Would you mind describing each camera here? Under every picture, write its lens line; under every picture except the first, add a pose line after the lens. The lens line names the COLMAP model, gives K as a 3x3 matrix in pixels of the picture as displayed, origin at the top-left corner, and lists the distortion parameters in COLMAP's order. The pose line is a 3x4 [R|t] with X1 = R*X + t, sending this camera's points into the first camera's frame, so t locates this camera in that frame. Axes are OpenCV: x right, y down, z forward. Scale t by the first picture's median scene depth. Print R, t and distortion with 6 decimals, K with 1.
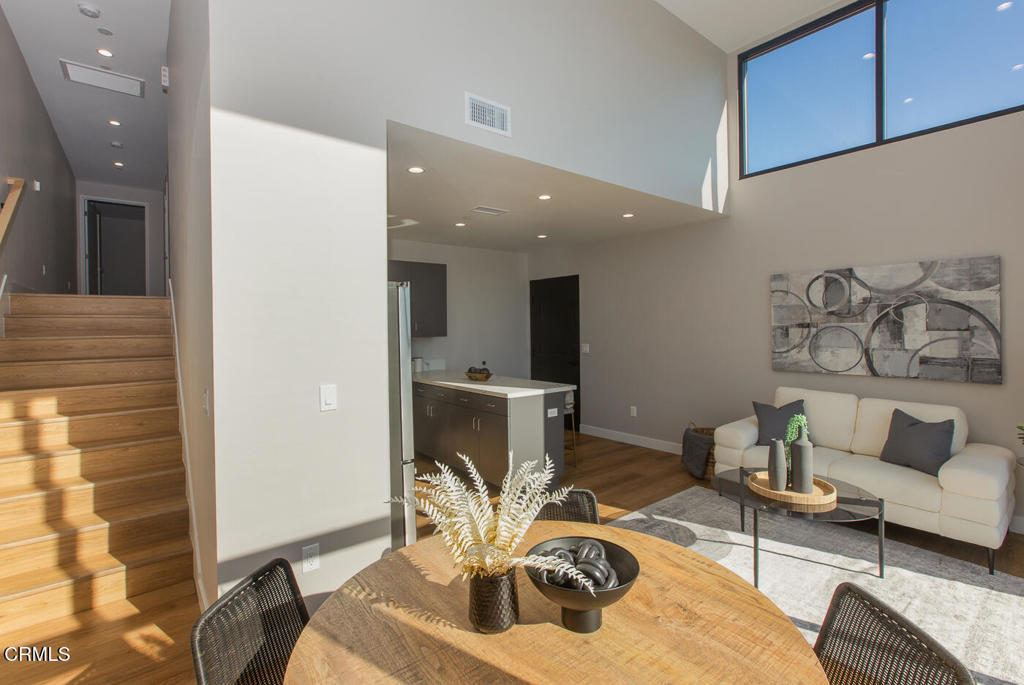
lens RADIAL K [[468.6, 0, 513.1], [0, 468.6, 327.3], [0, 0, 1]] dist [-0.000465, -0.000066]
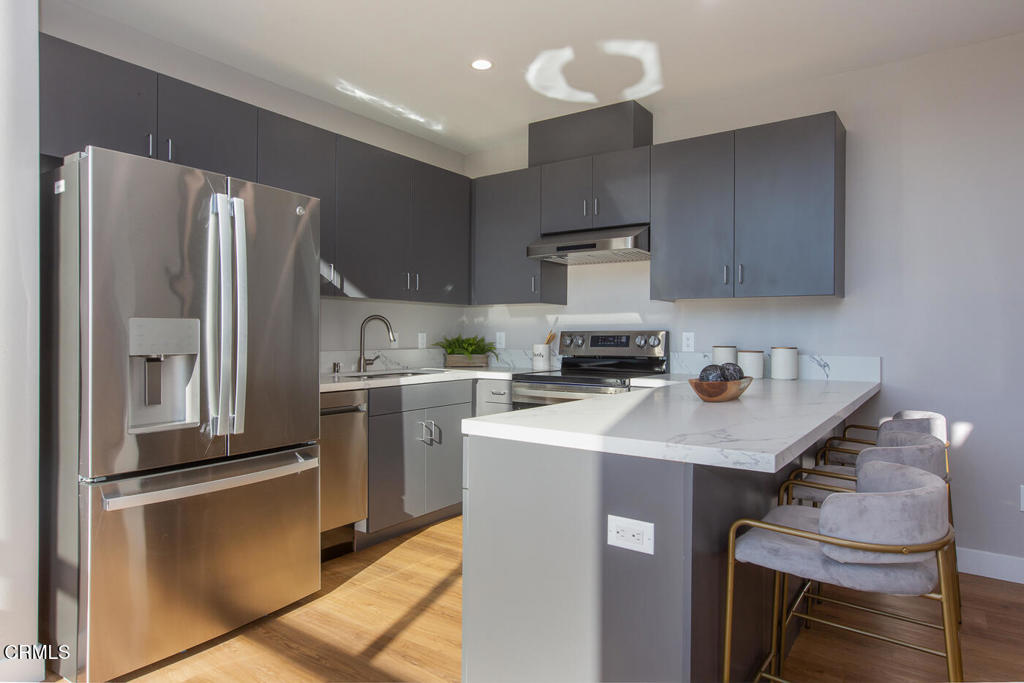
lens RADIAL K [[598.5, 0, 510.2], [0, 598.5, 331.7], [0, 0, 1]] dist [0.000901, 0.000574]
pose [[0.265594, 0.011897, -0.964012, 0.538845], [-0.016333, 0.999836, 0.007839, 0.101023], [0.963947, 0.013663, 0.265744, 1.208954]]
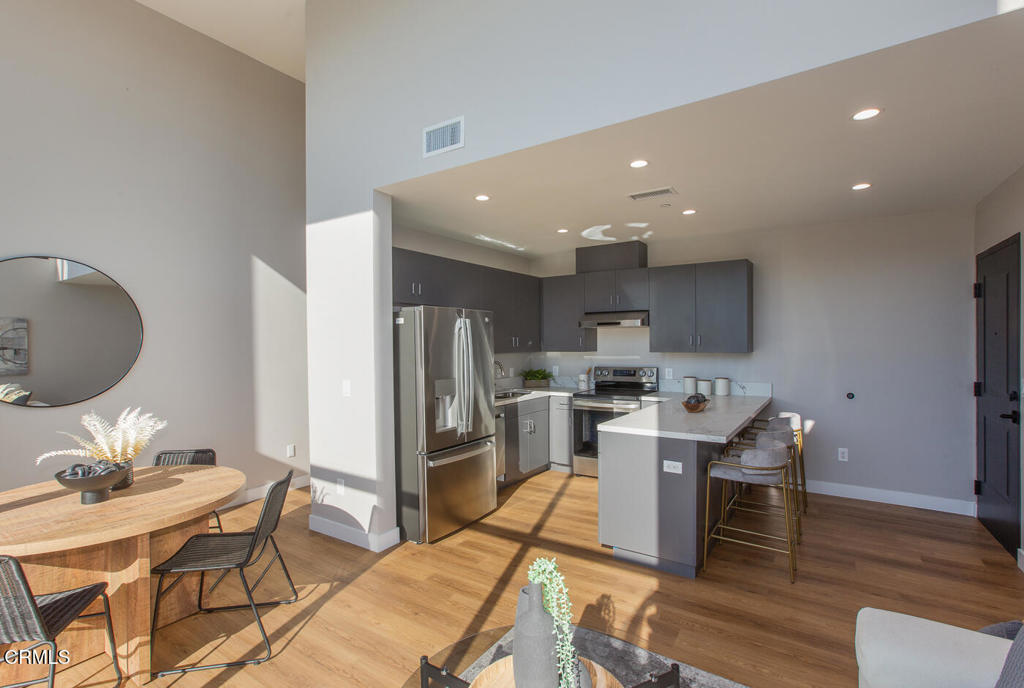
lens RADIAL K [[480.6, 0, 512.0], [0, 480.6, 344.0], [0, 0, 1]] dist [-0.000934, -0.000013]
pose [[0.297576, 0.018606, -0.954517, 0.977968], [-0.002162, 0.999821, 0.018815, -0.017289], [0.954696, -0.003535, 0.297563, 0.801848]]
